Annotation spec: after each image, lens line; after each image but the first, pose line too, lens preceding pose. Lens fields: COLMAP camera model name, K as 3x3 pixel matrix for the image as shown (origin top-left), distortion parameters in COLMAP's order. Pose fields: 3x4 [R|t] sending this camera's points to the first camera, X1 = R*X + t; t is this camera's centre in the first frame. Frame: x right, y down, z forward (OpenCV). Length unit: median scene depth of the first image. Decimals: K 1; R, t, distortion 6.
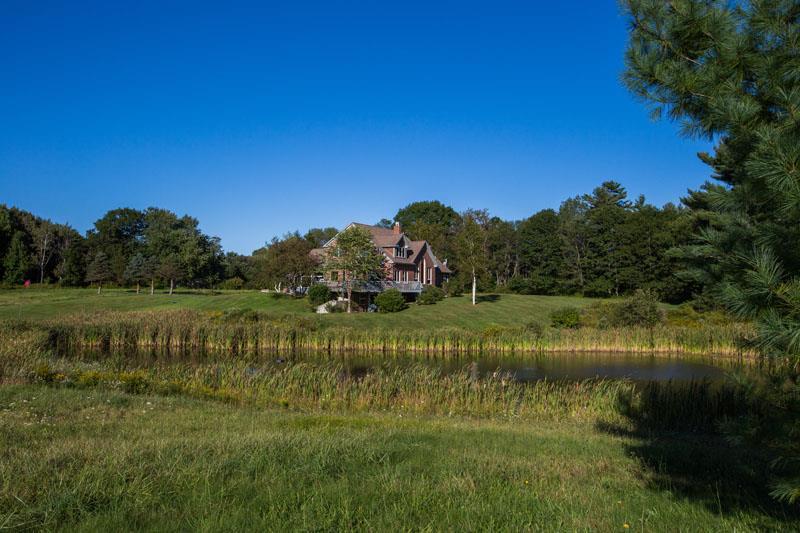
lens RADIAL K [[663.3, 0, 399.8], [0, 663.3, 267.3], [0, 0, 1]] dist [0.001573, 0.001867]
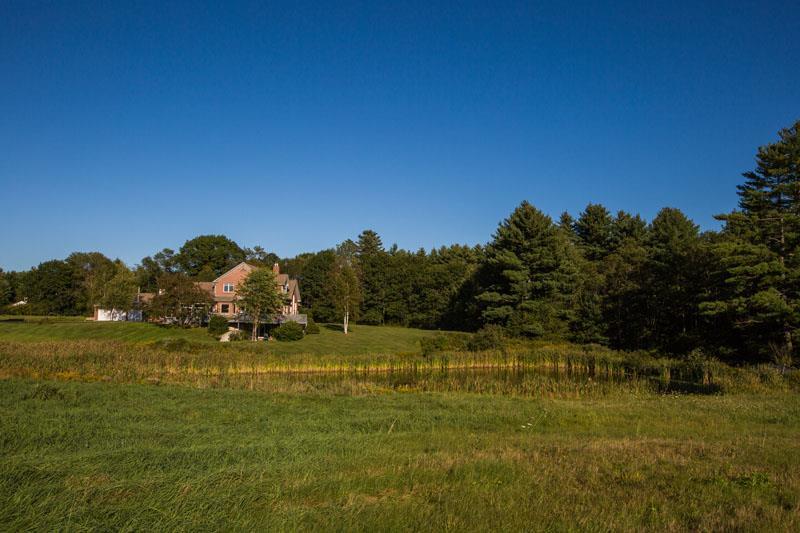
lens RADIAL K [[624.0, 0, 400.2], [0, 624.0, 266.2], [0, 0, 1]] dist [0.005476, 0.001387]
pose [[0.881421, 0.049134, 0.469769, -0.219784], [-0.029106, 0.998335, -0.049805, -0.009422], [-0.471433, 0.030226, 0.881384, -0.057069]]
